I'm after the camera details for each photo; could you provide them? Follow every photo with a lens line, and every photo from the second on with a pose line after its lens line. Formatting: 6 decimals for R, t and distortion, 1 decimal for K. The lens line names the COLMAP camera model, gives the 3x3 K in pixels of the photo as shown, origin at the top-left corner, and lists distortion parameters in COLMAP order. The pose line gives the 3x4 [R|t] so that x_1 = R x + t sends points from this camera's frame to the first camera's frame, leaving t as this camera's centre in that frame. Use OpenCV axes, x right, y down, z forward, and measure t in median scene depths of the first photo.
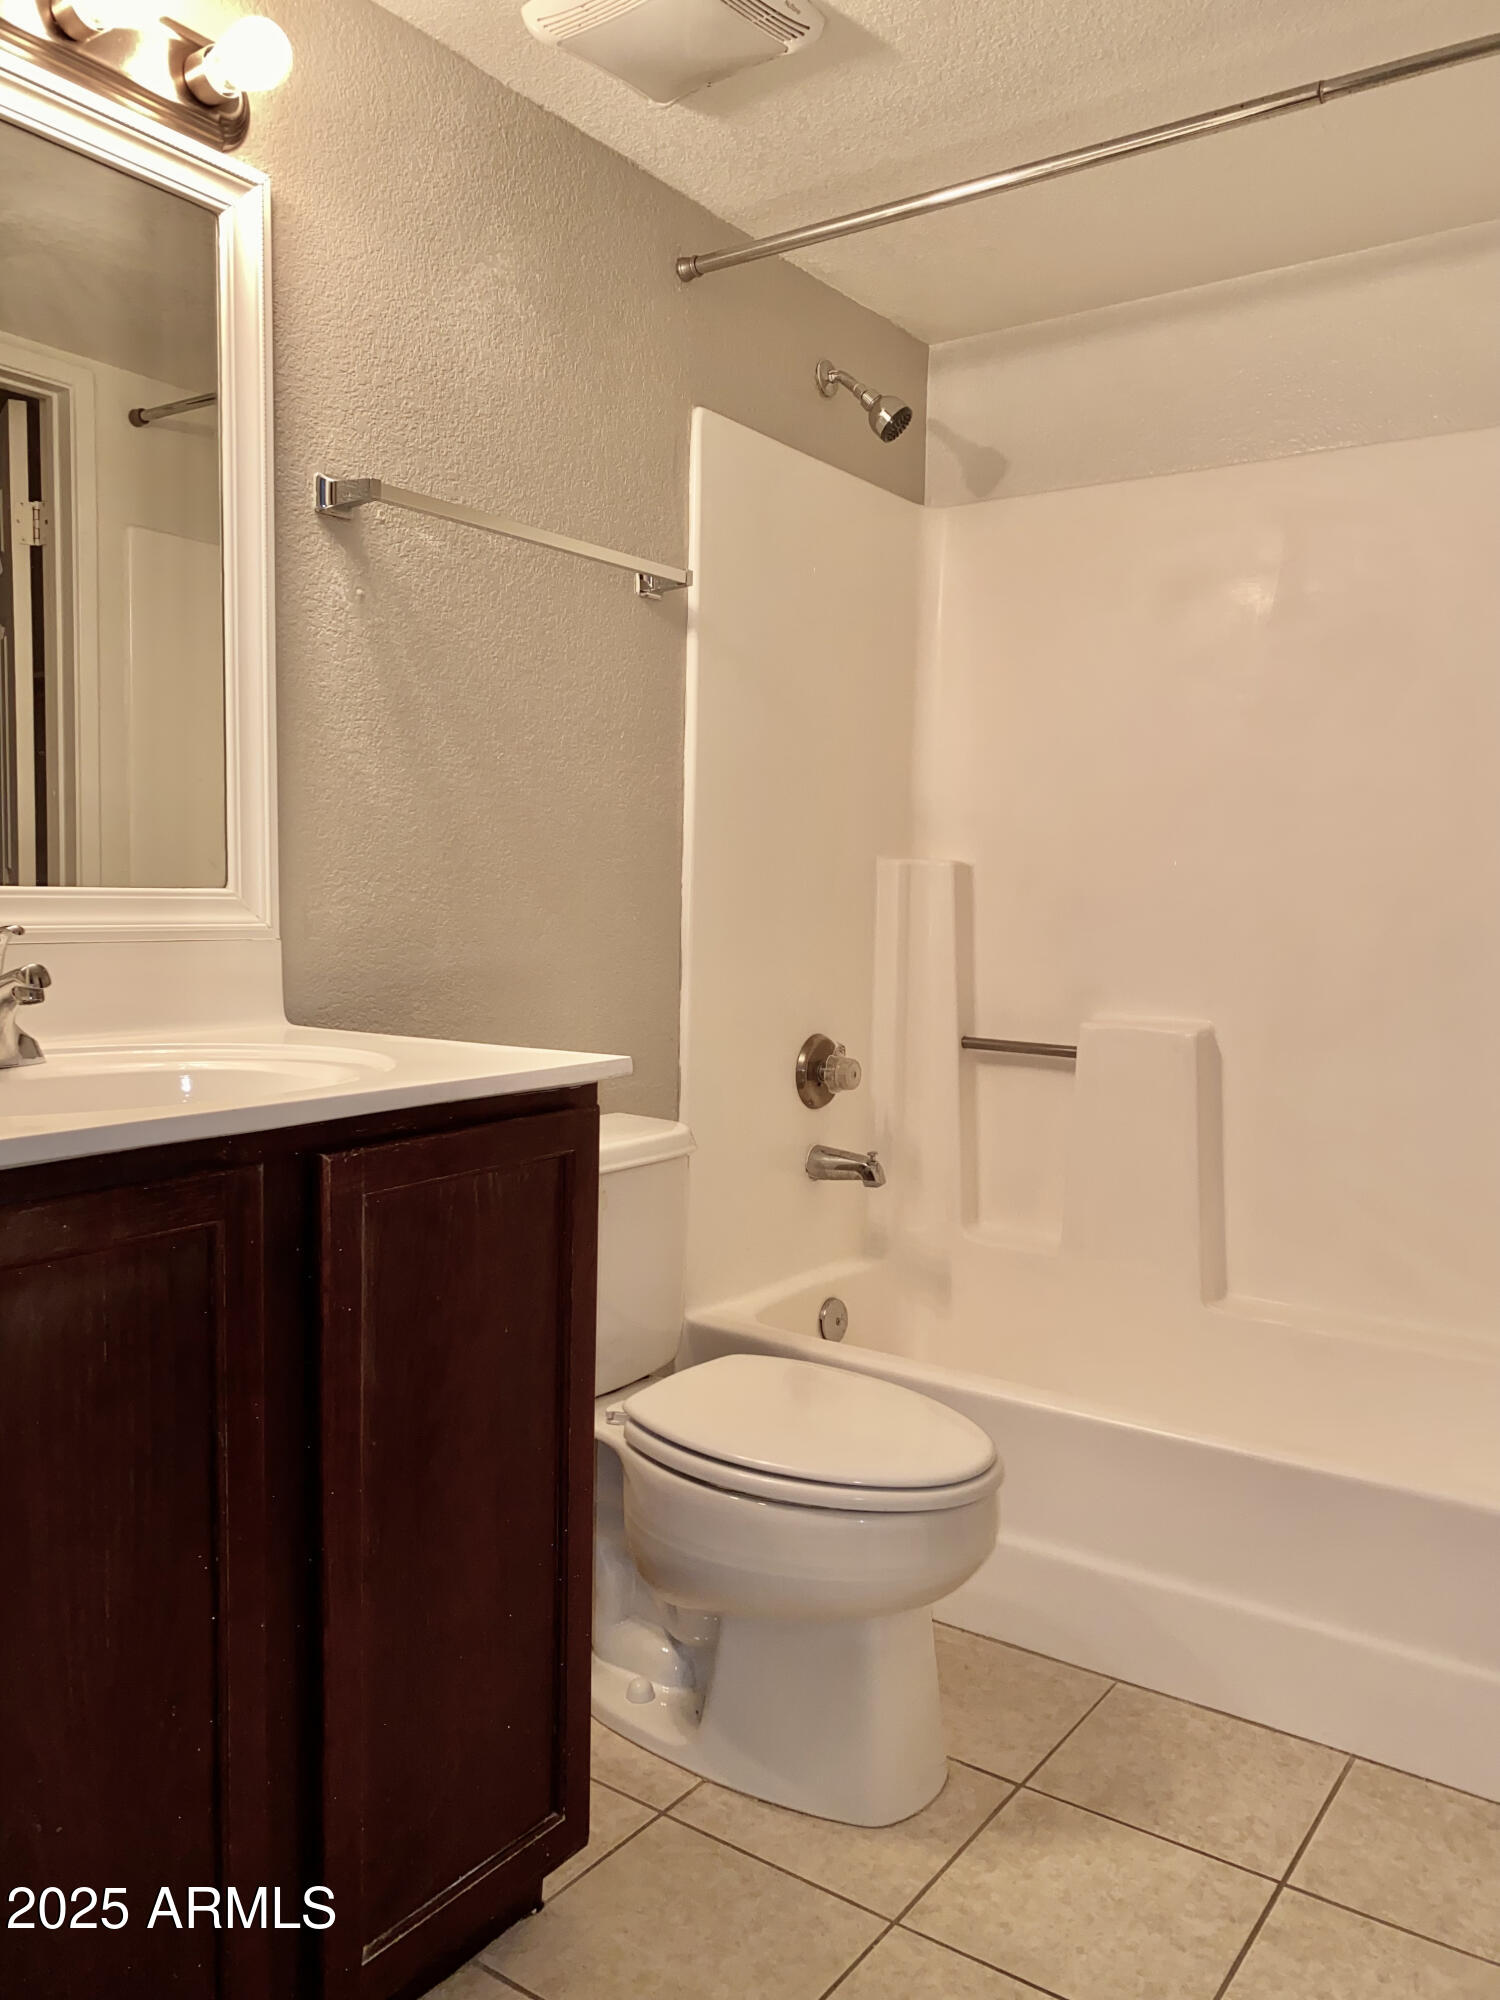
lens RADIAL K [[1526.4, 0, 736.9], [0, 1526.4, 994.4], [0, 0, 1]] dist [0.022733, -0.015575]
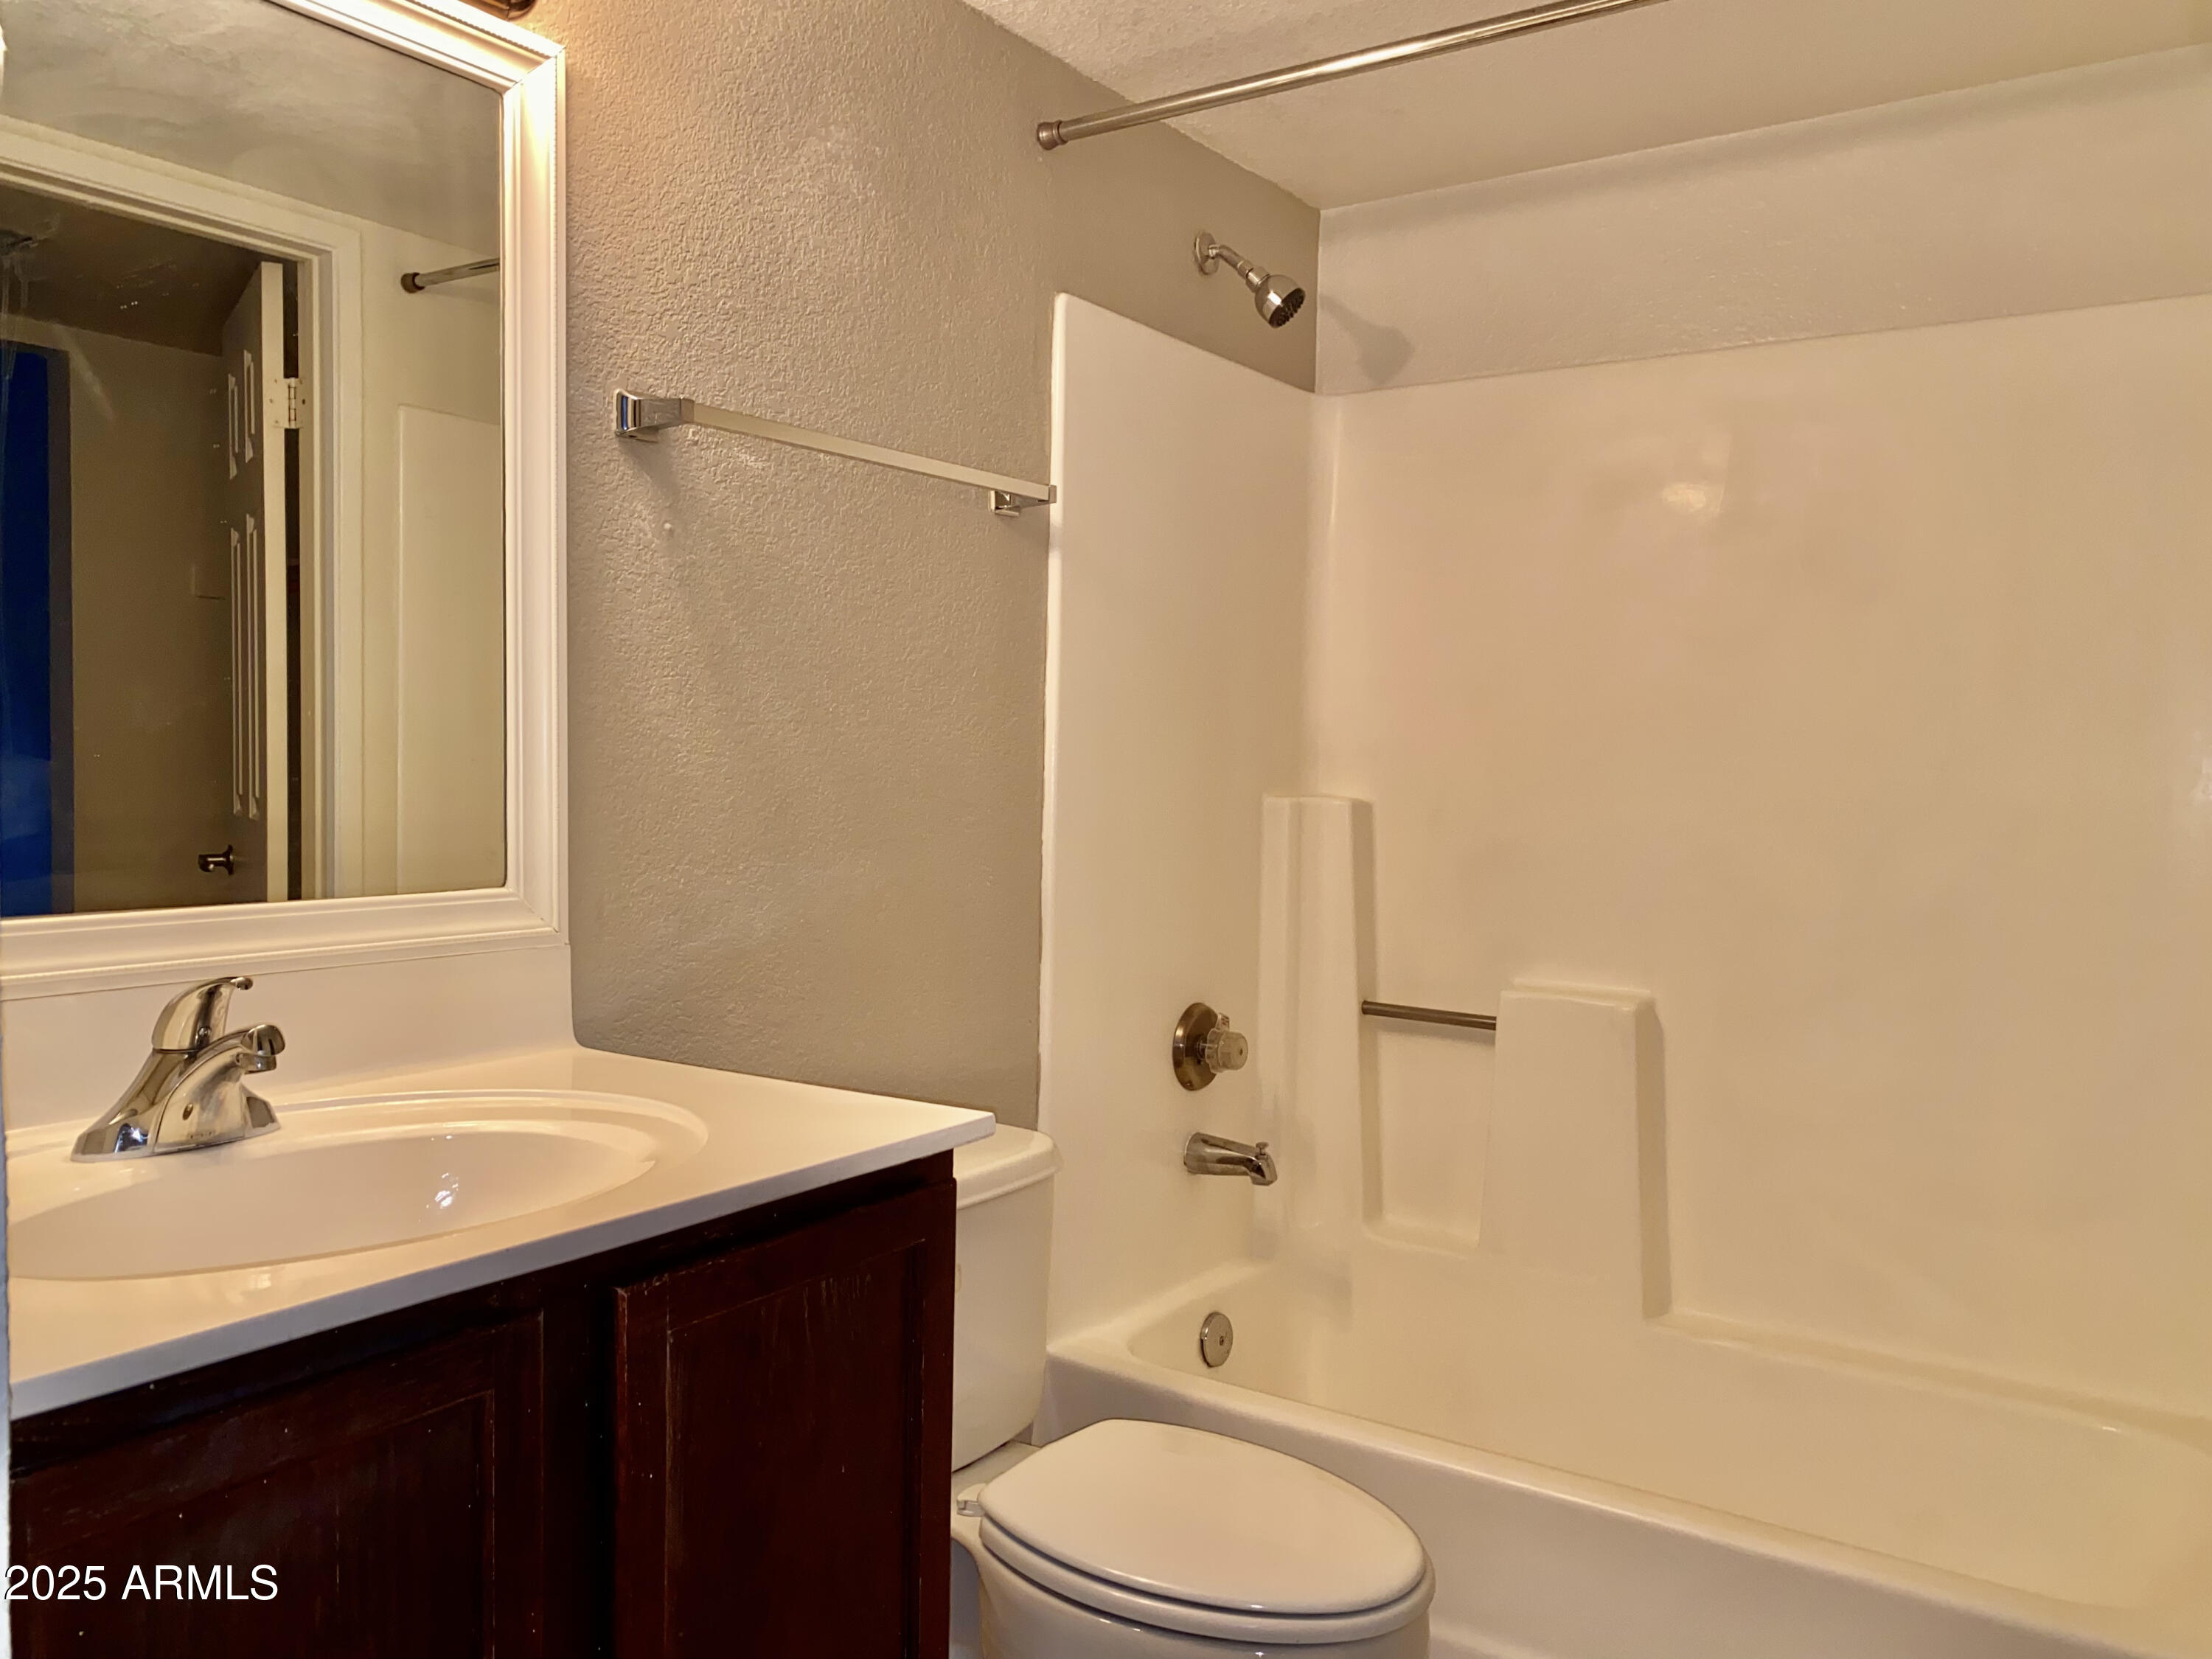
lens RADIAL K [[1688.2, 0, 1115.6], [0, 1688.2, 831.0], [0, 0, 1]] dist [0.022733, -0.015575]
pose [[0.999810, -0.000273, 0.019477, -0.013804], [0.000704, 0.999755, -0.022135, -0.059267], [-0.019466, 0.022144, 0.999565, 0.051038]]
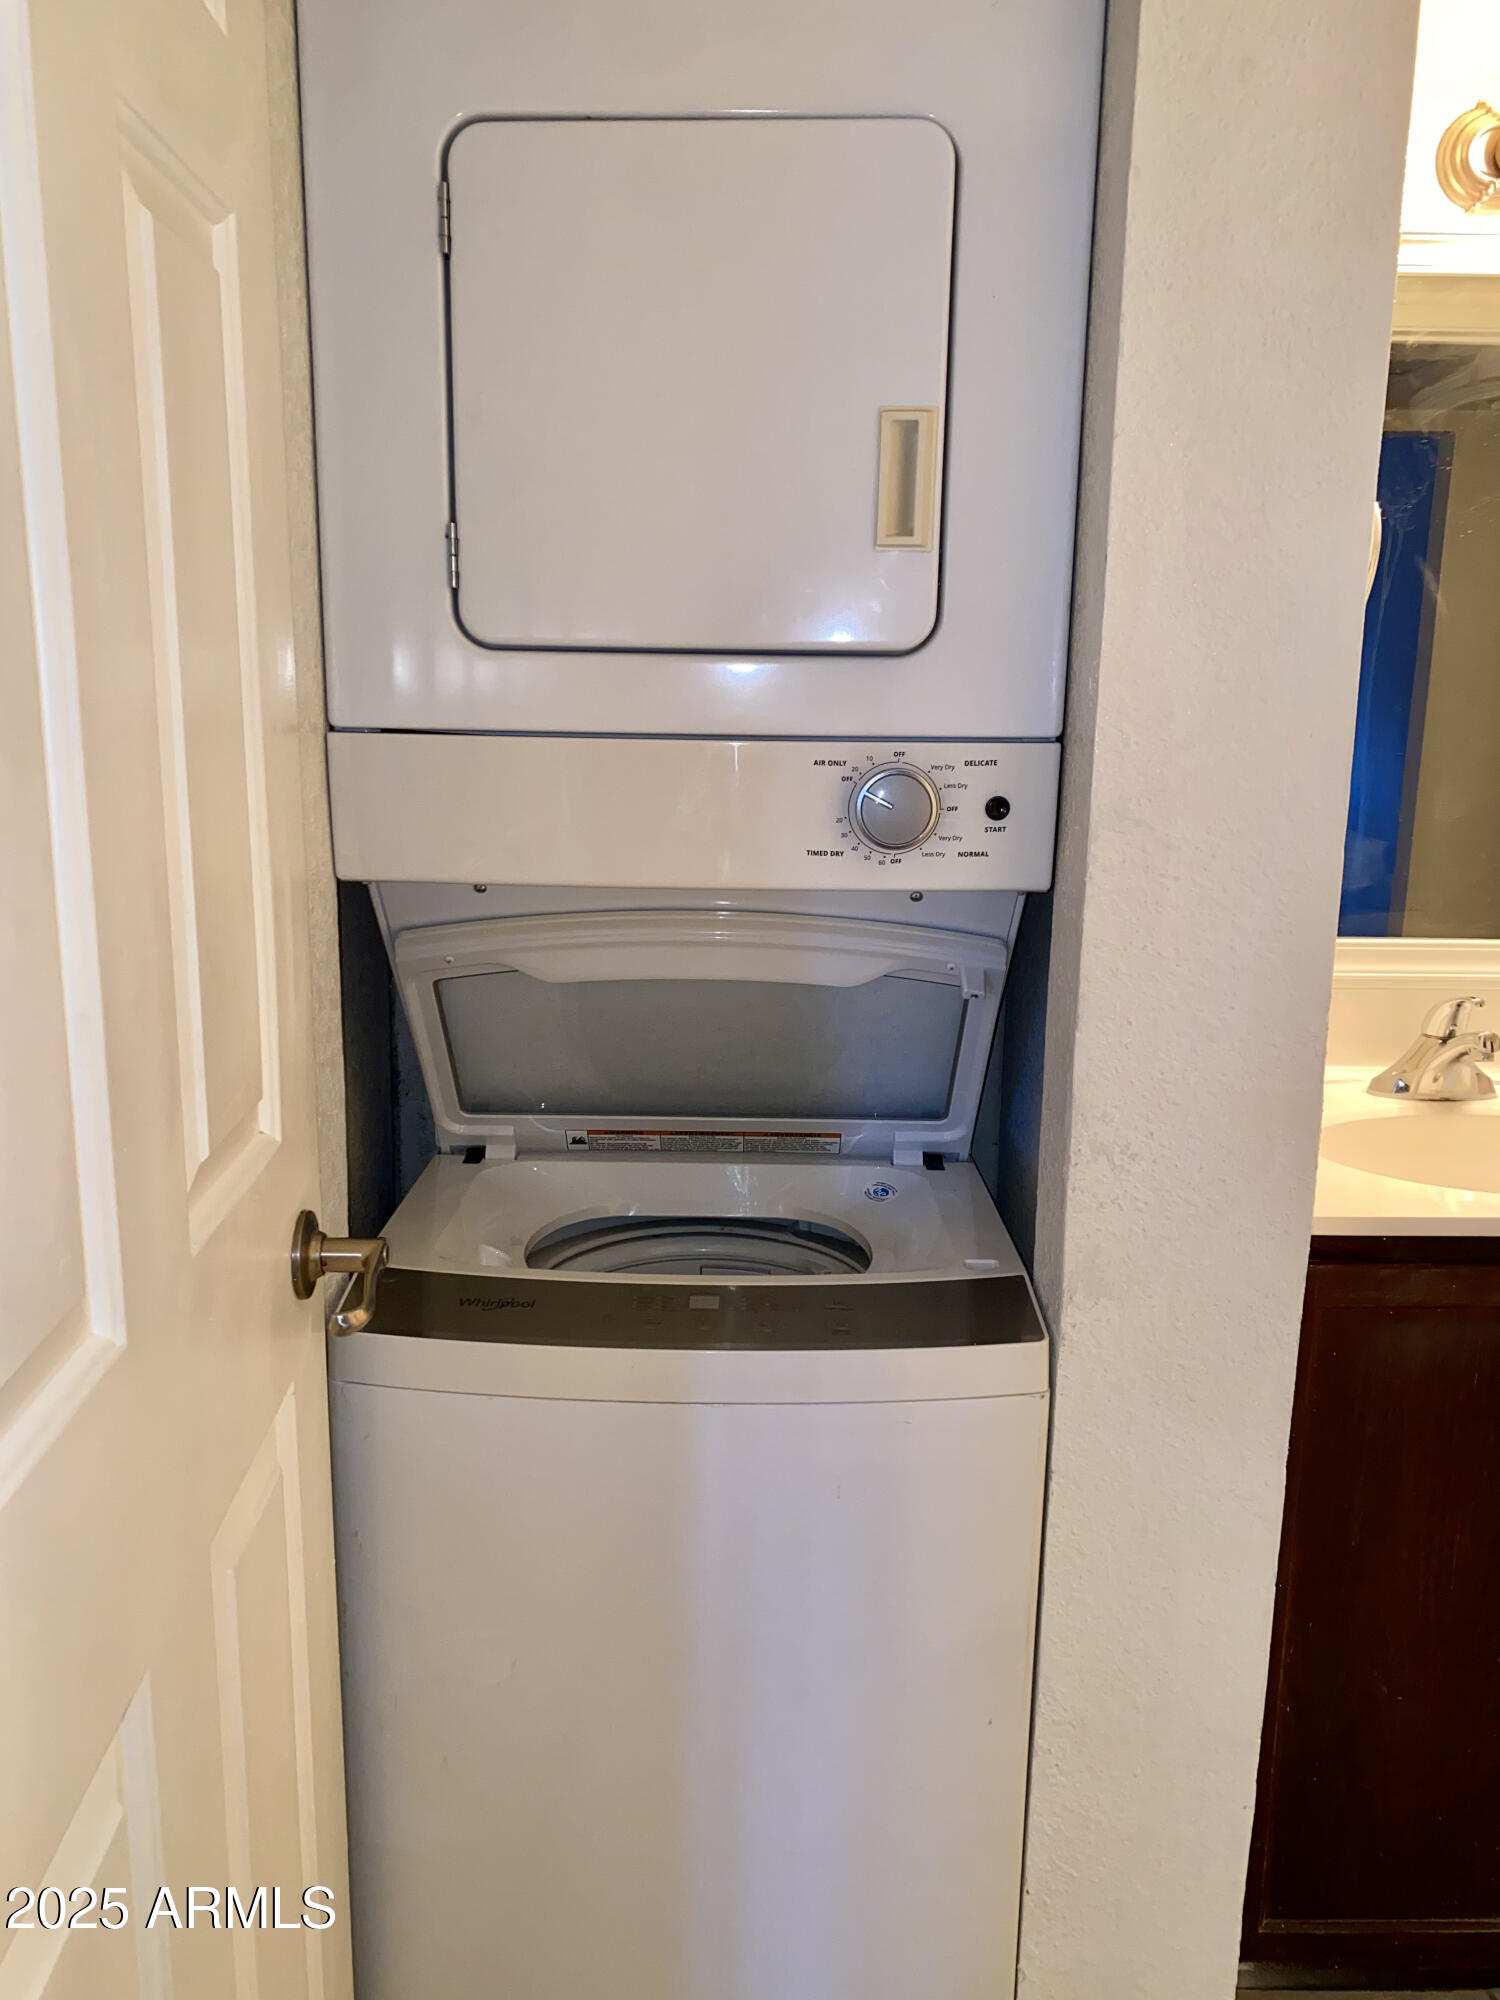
lens RADIAL K [[1526.4, 0, 747.9], [0, 1526.4, 1000.1], [0, 0, 1]] dist [0.022733, -0.015575]
pose [[0.584074, 0.155586, -0.796650, 0.099927], [-0.054534, 0.986762, 0.152733, -0.116209], [0.809867, -0.045763, 0.584826, -0.118392]]
